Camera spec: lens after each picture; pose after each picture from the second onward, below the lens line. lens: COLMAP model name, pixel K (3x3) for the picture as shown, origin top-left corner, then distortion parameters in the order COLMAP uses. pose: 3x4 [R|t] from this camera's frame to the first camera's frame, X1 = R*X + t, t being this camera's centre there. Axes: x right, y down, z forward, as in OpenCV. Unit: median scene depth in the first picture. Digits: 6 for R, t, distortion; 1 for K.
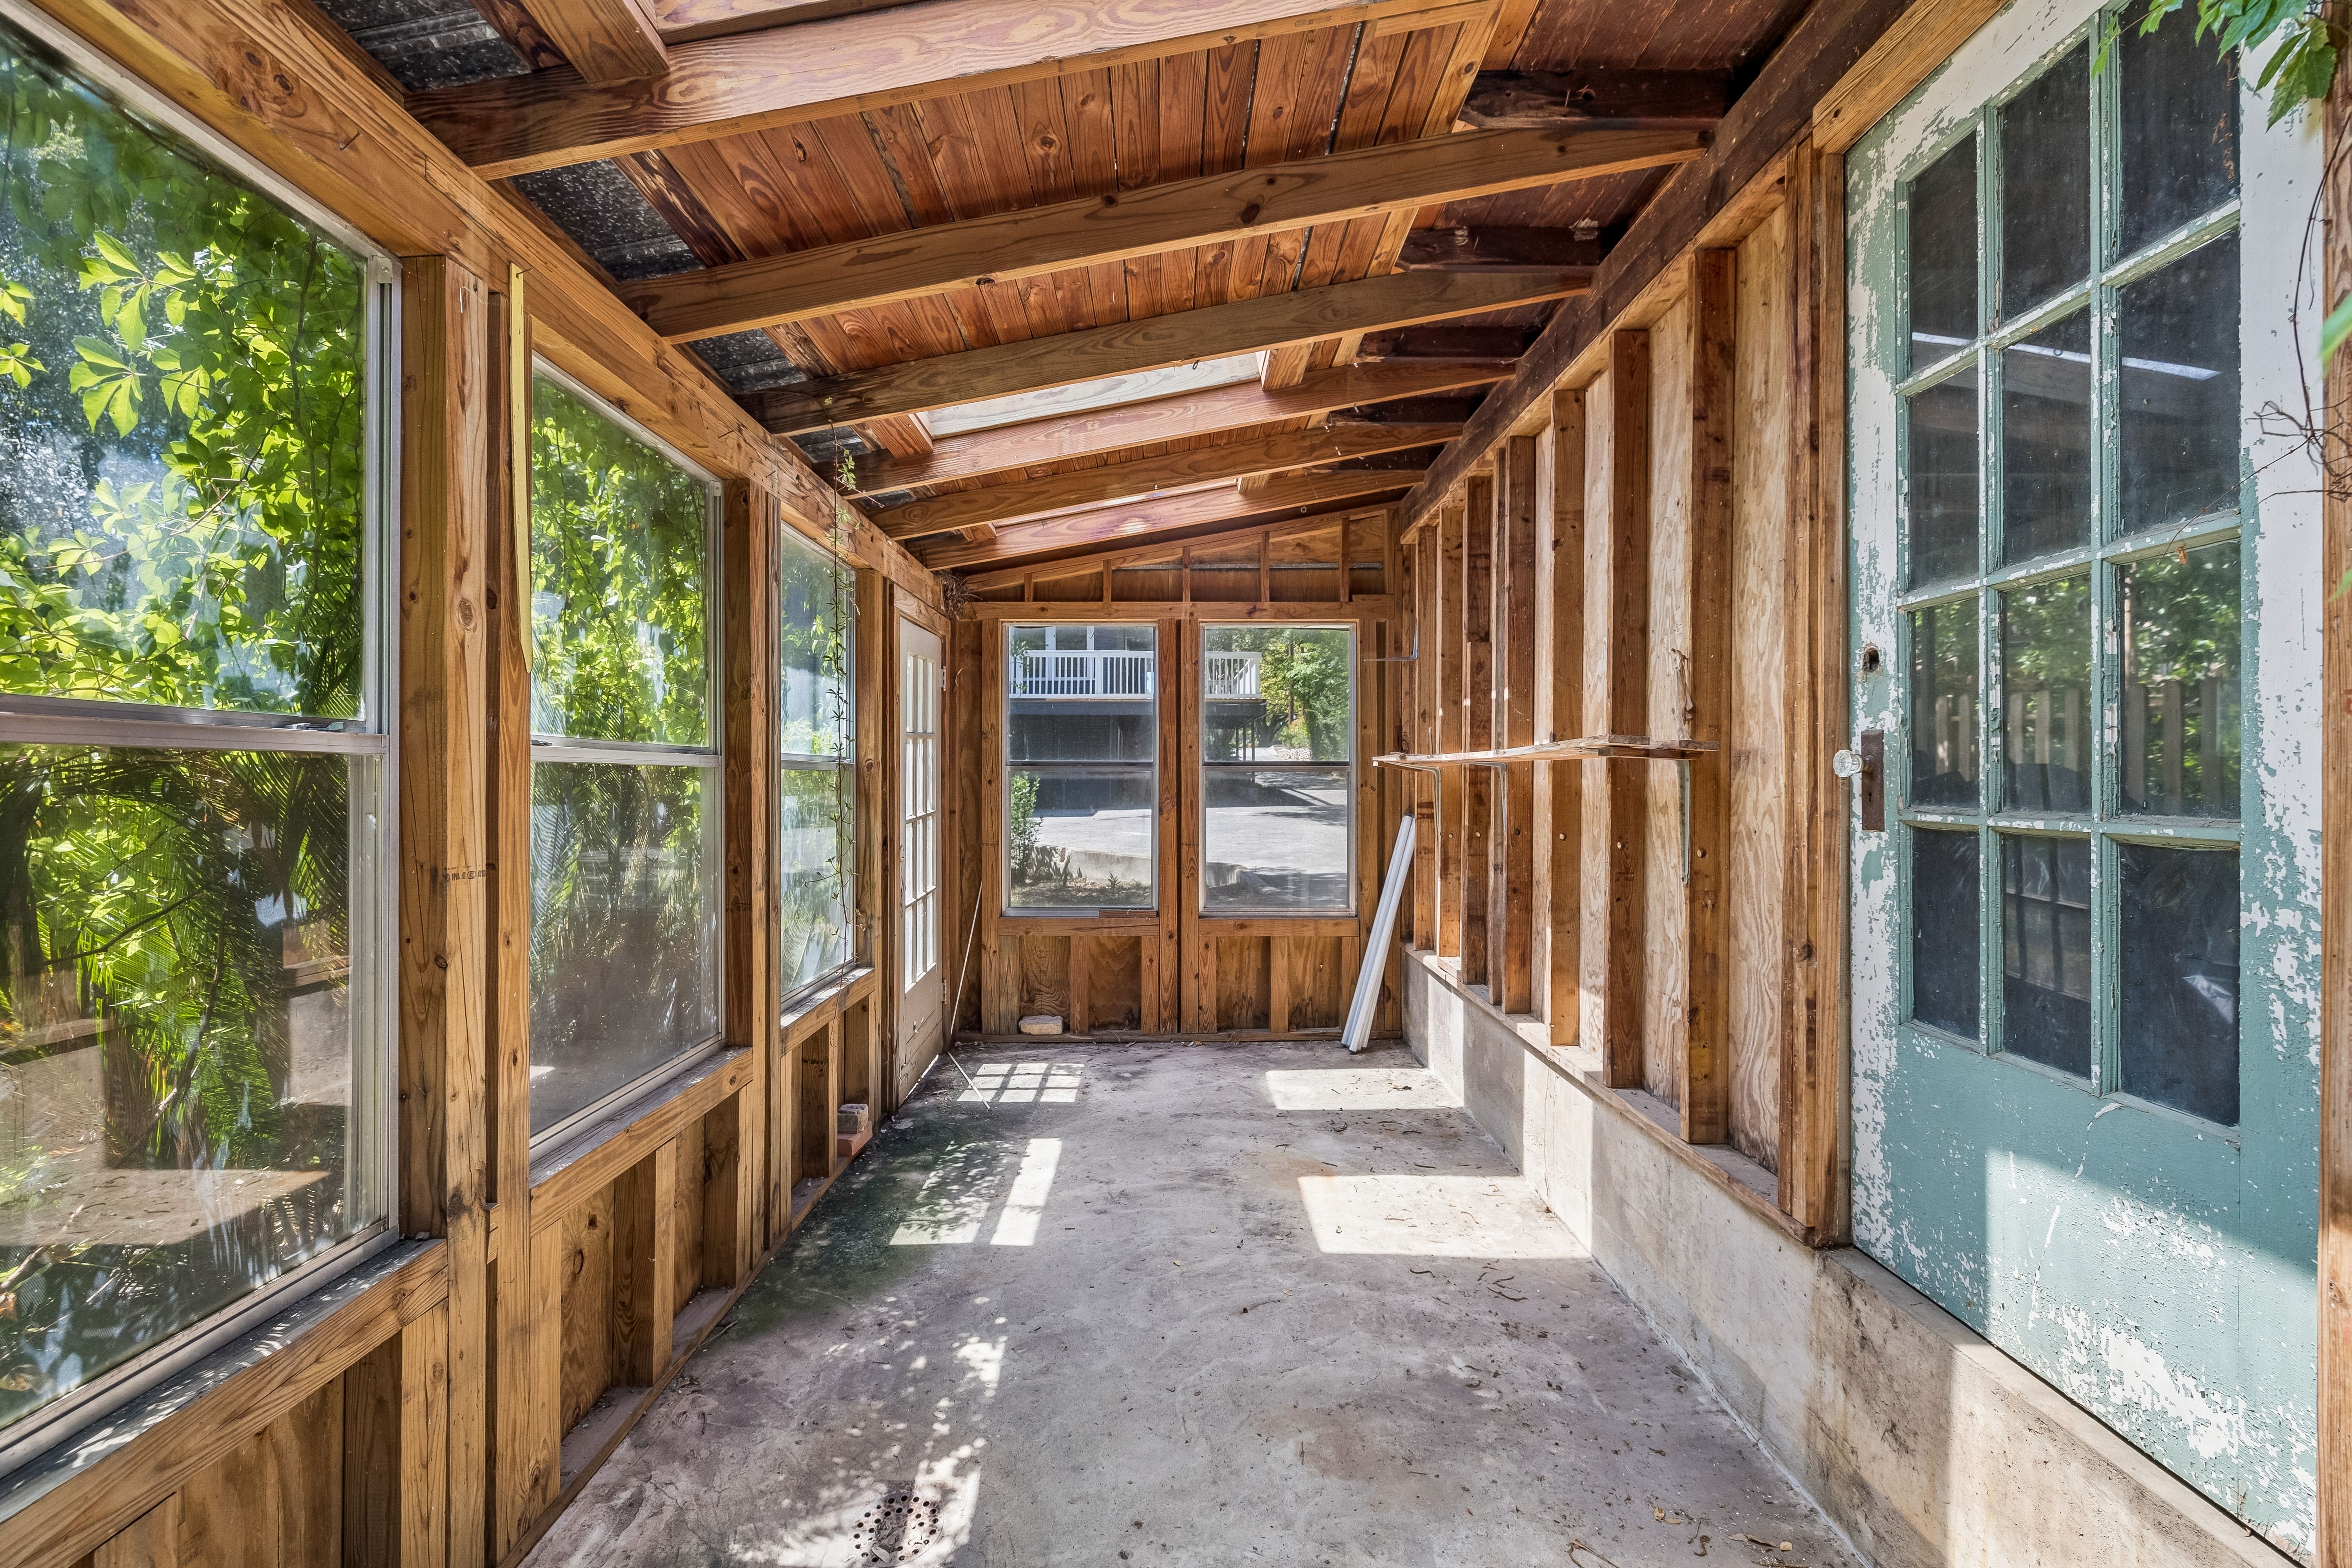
lens RADIAL K [[1009.3, 0, 1172.9], [0, 1009.3, 776.0], [0, 0, 1]] dist [-0.001700, 0.000036]
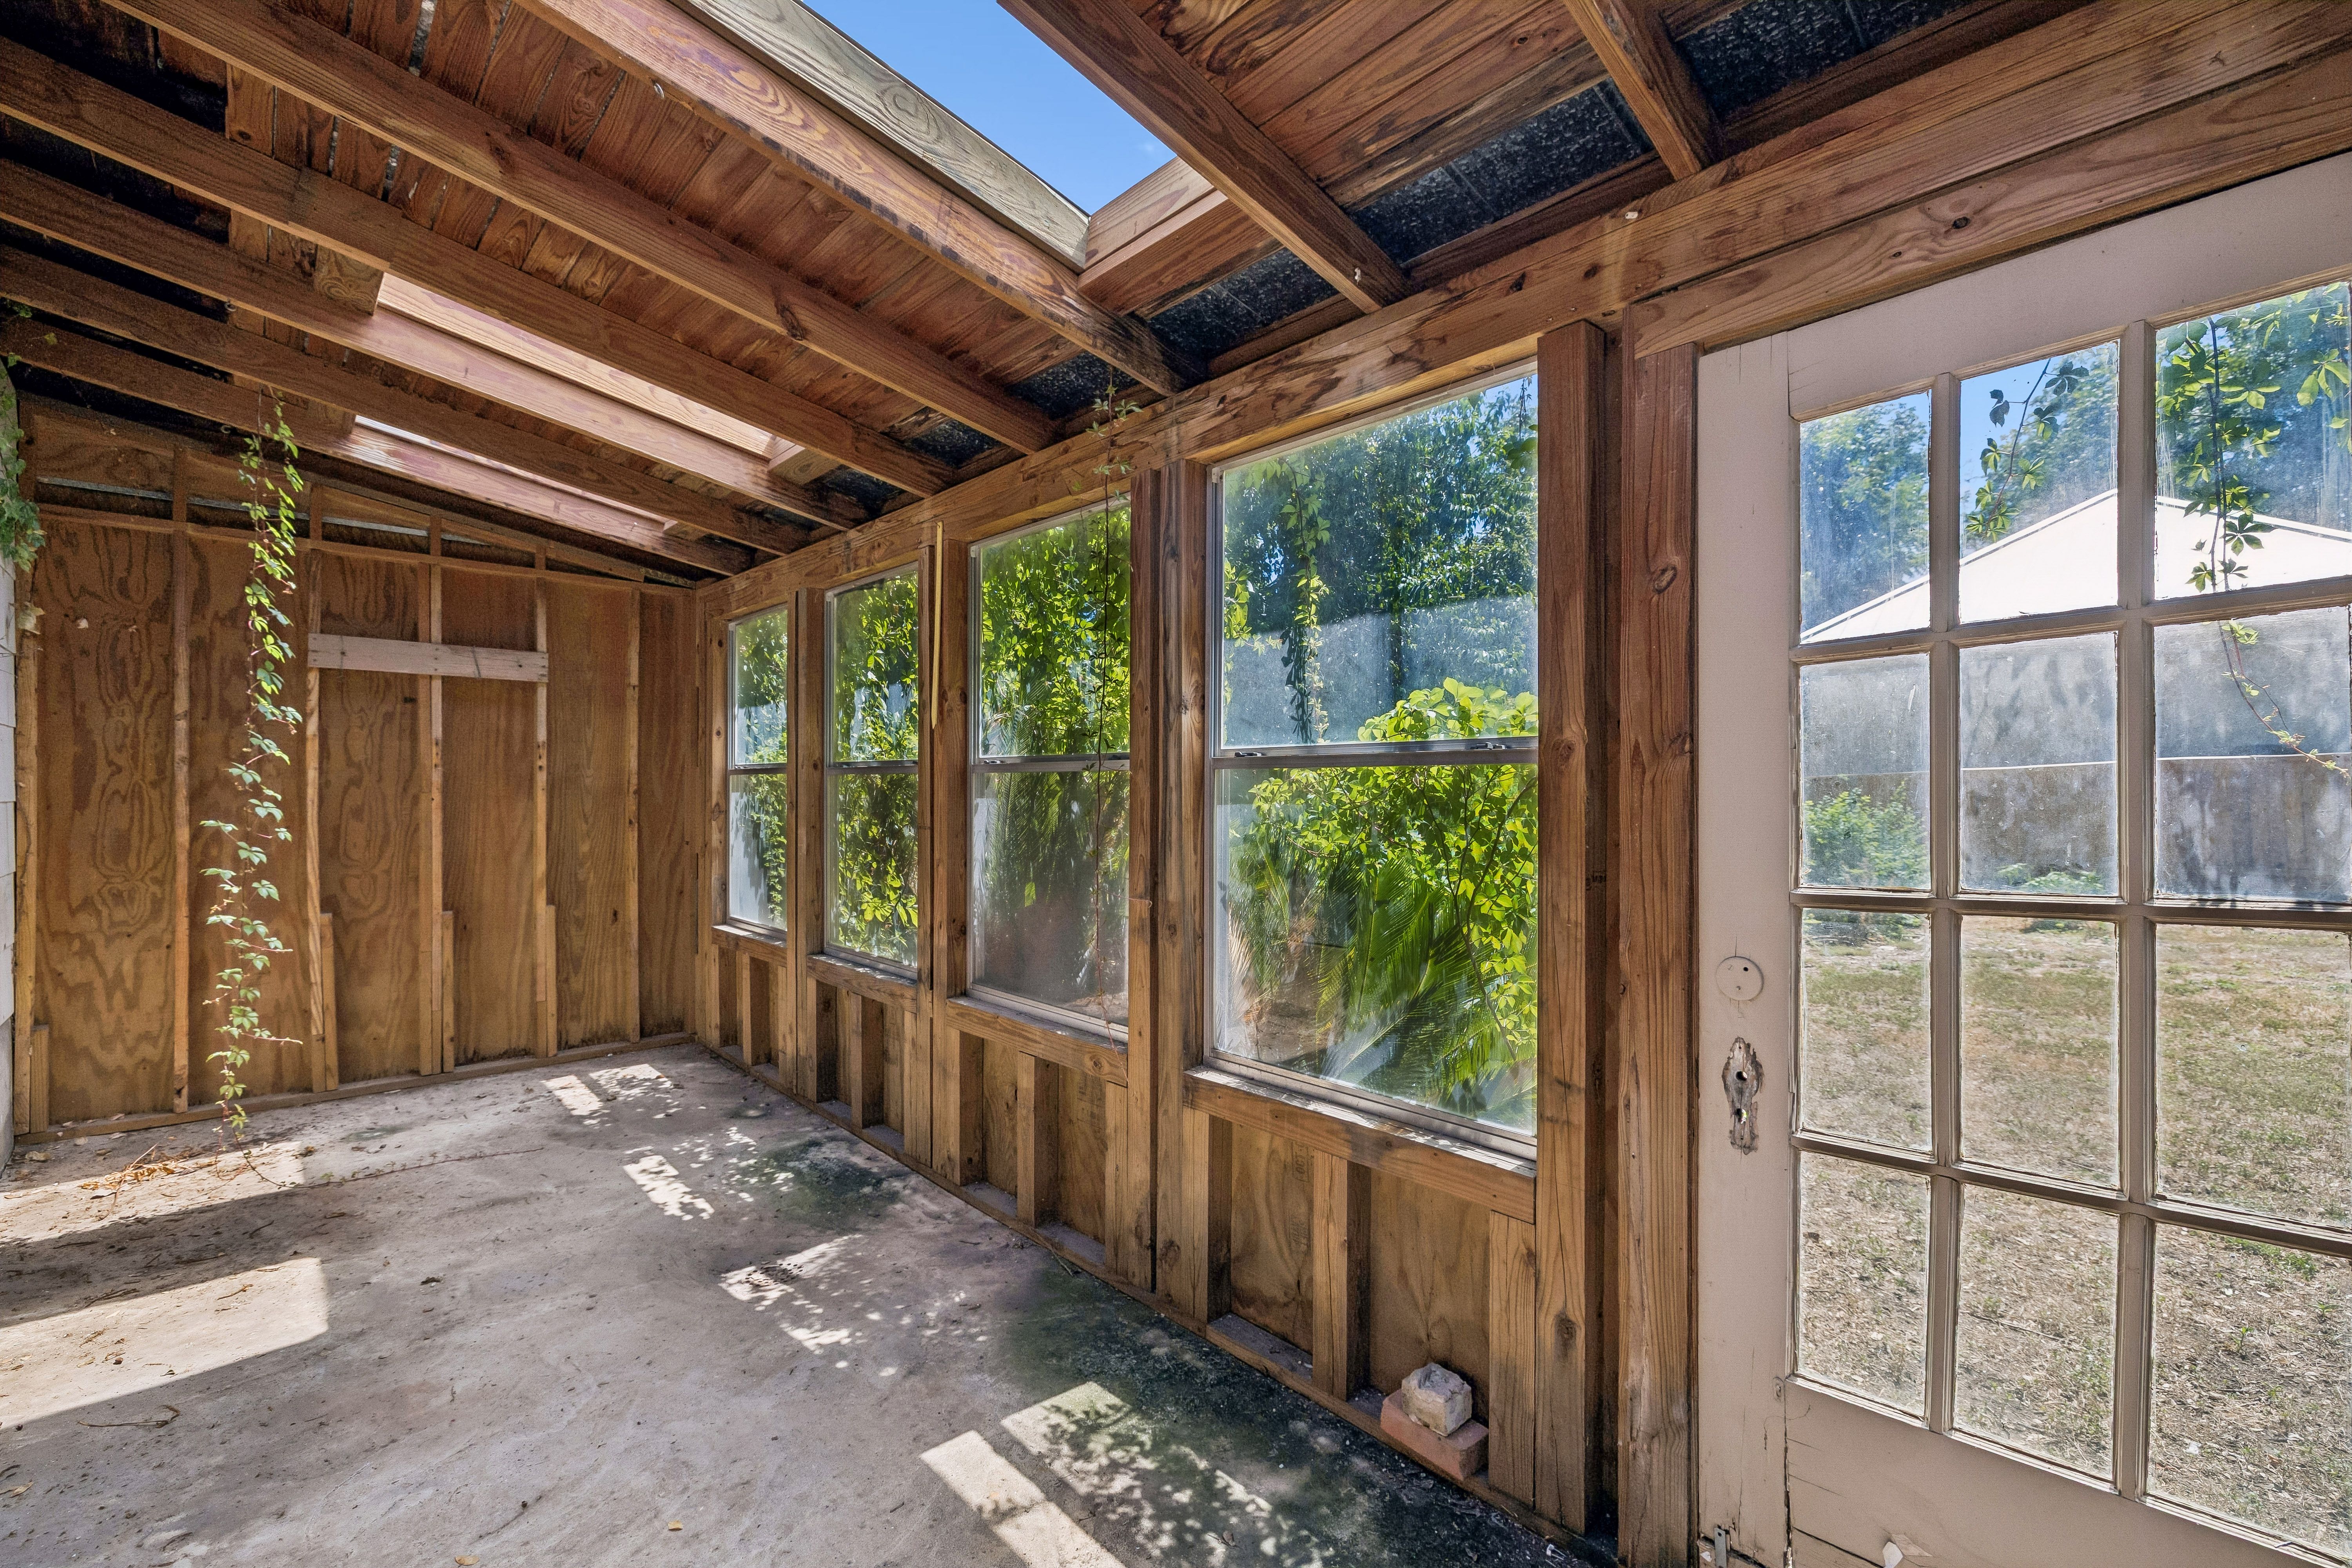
lens RADIAL K [[1009.3, 0, 1169.4], [0, 1009.3, 787.6], [0, 0, 1]] dist [-0.001700, 0.000036]
pose [[-0.740723, -0.005160, -0.671791, 0.187546], [-0.003997, 0.999987, -0.003274, 0.011037], [0.671799, 0.000260, -0.740734, 1.538821]]
